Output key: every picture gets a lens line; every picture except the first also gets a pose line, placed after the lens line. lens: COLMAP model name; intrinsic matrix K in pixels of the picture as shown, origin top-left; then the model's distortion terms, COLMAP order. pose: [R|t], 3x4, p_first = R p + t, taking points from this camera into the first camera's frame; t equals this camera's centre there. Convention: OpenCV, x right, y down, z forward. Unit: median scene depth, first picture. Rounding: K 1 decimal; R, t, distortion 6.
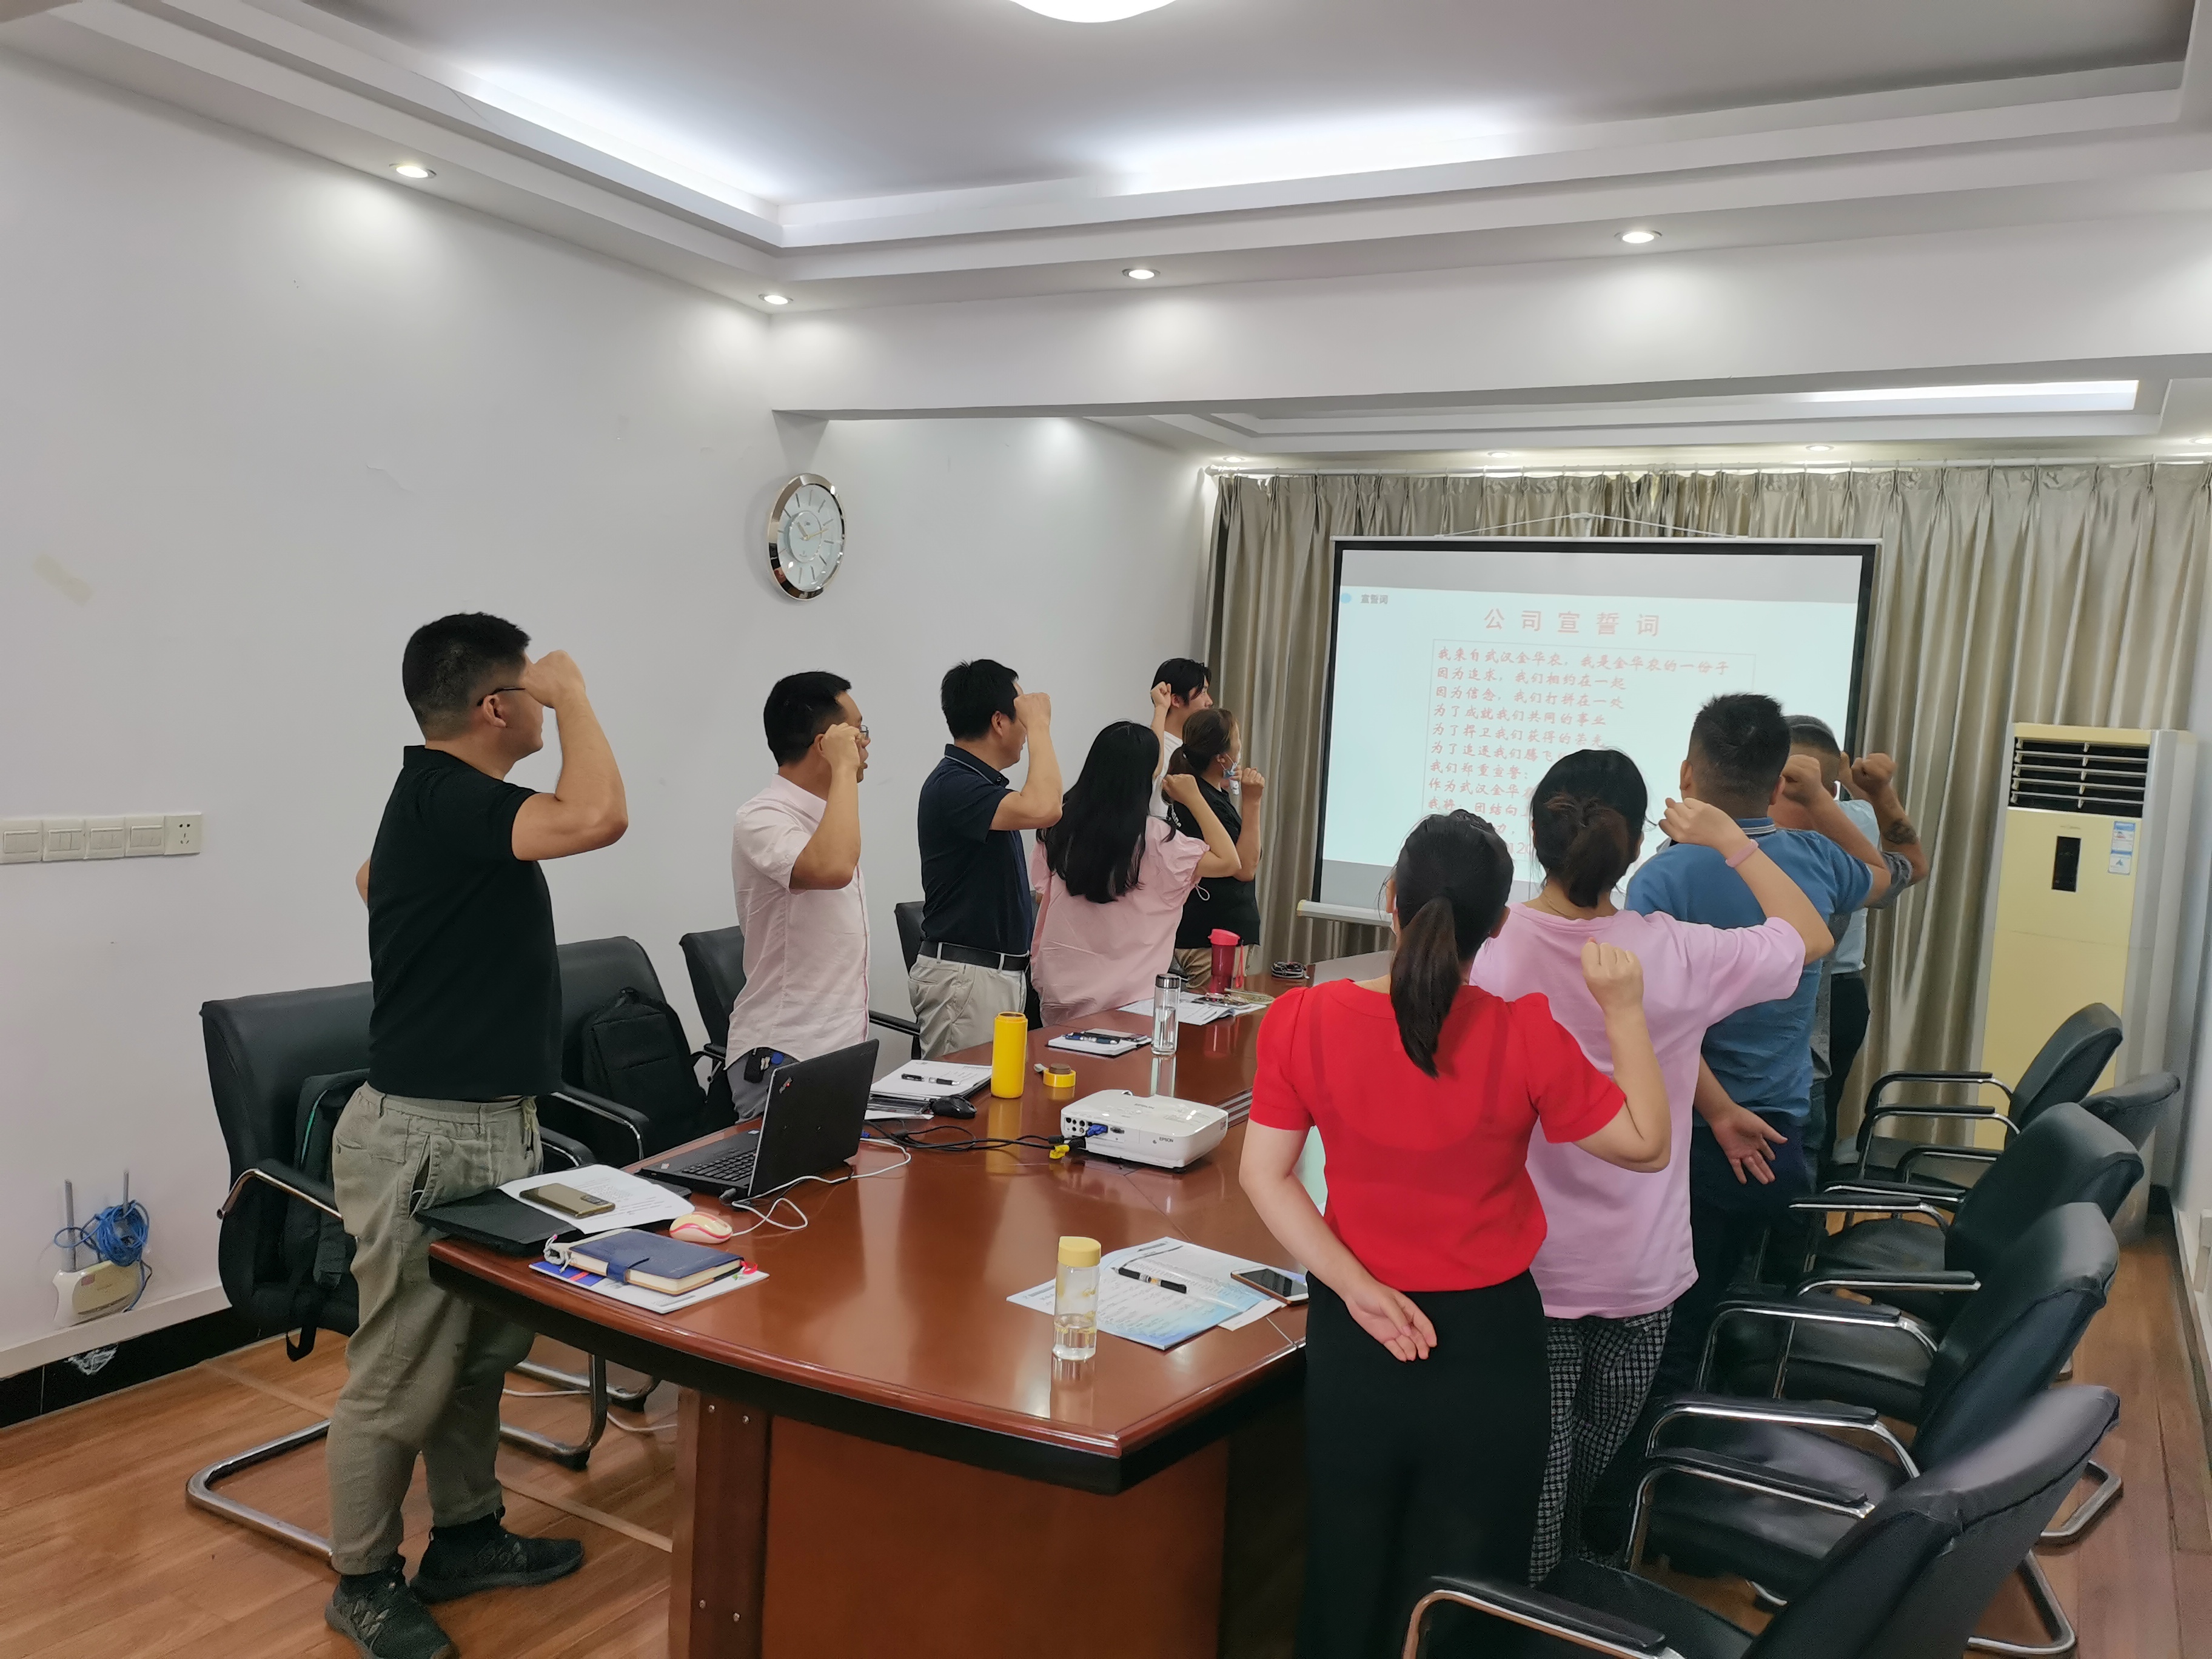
lens RADIAL K [[1723.5, 0, 1106.7], [0, 1723.5, 836.0], [0, 0, 1]] dist [0.023312, -0.017467]
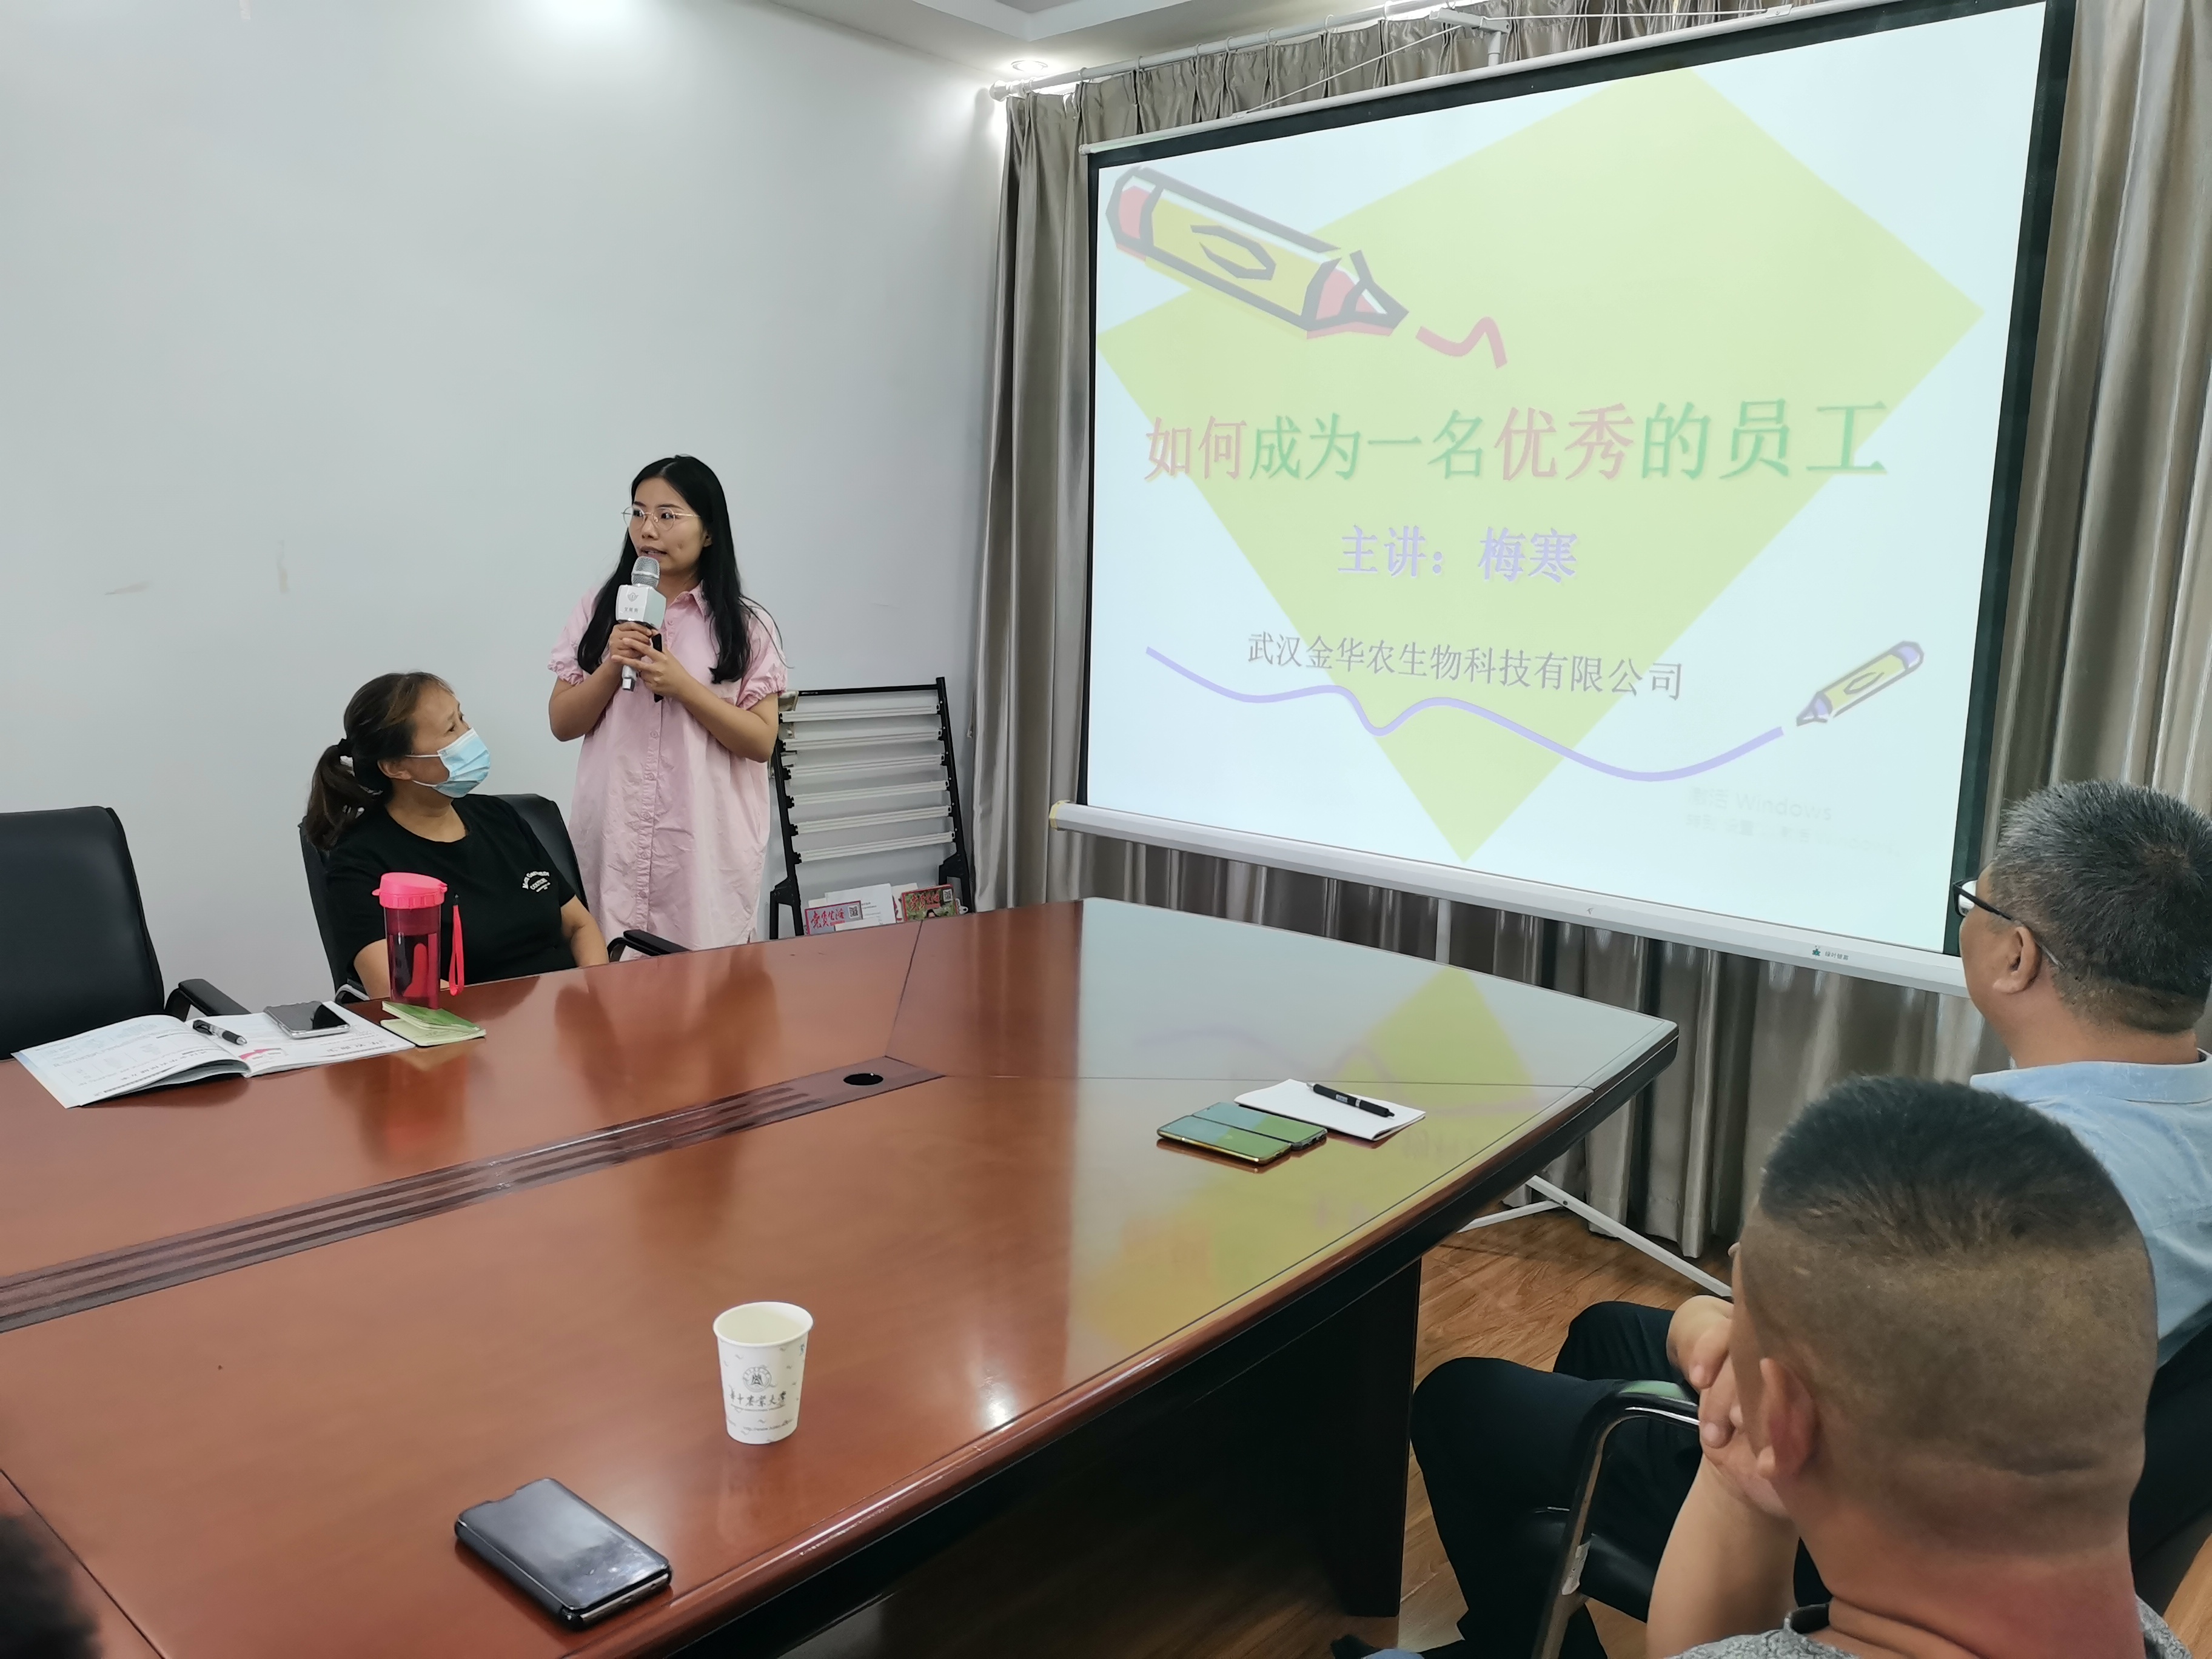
lens RADIAL K [[1723.5, 0, 1119.7], [0, 1723.5, 832.7], [0, 0, 1]] dist [0.023312, -0.017467]
pose [[0.976973, 0.007237, -0.213241, 0.278953], [0.007896, 0.997513, 0.070032, 0.007857], [0.213218, -0.070103, 0.974486, 0.475450]]
